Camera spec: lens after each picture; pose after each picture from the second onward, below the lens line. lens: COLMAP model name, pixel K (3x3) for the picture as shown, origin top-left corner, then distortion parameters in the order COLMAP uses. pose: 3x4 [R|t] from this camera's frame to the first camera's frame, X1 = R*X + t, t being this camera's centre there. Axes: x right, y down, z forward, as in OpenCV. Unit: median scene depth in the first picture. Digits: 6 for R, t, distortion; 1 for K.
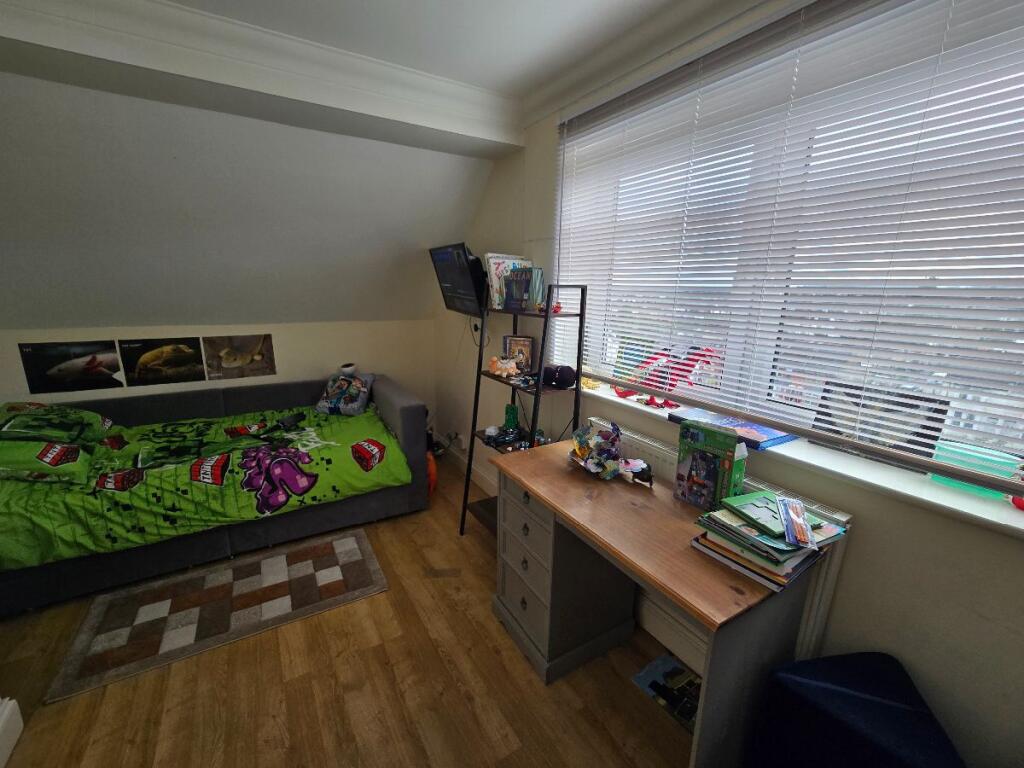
lens RADIAL K [[423.5, 0, 505.3], [0, 423.5, 389.1], [0, 0, 1]] dist [0.000665, 0.000637]
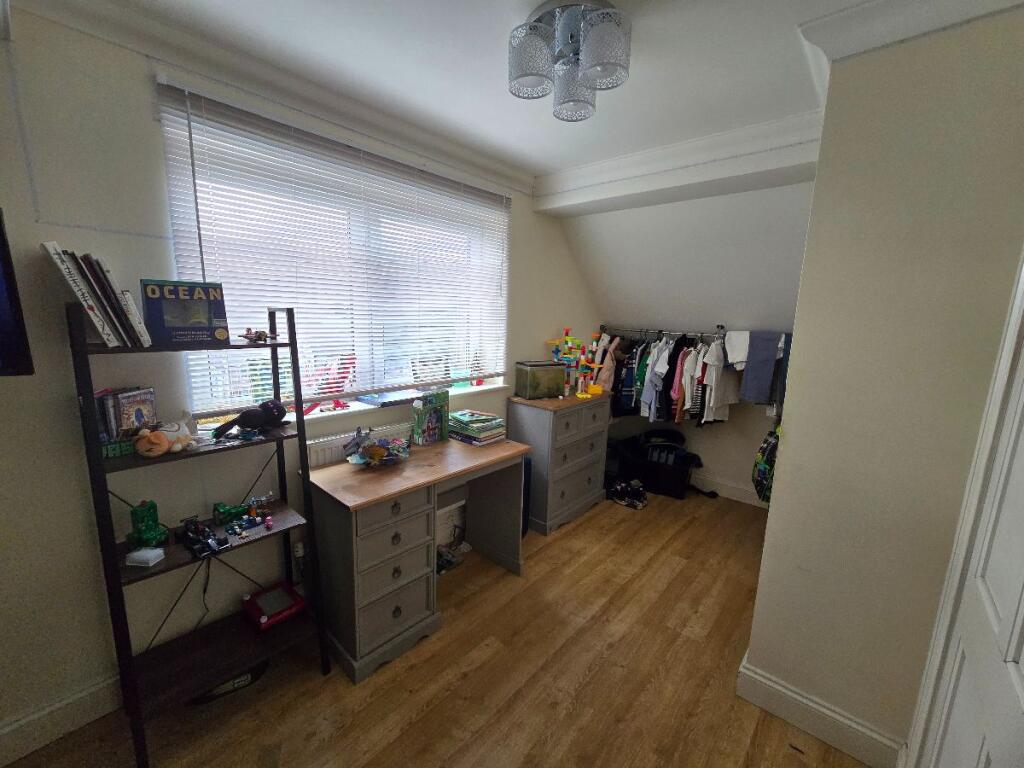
lens RADIAL K [[423.5, 0, 505.3], [0, 423.5, 389.1], [0, 0, 1]] dist [0.000665, 0.000637]
pose [[-0.294332, -0.193861, 0.935835, -0.955853], [0.196276, 0.946076, 0.257713, -0.246360], [-0.935331, 0.259535, -0.240410, 0.902916]]
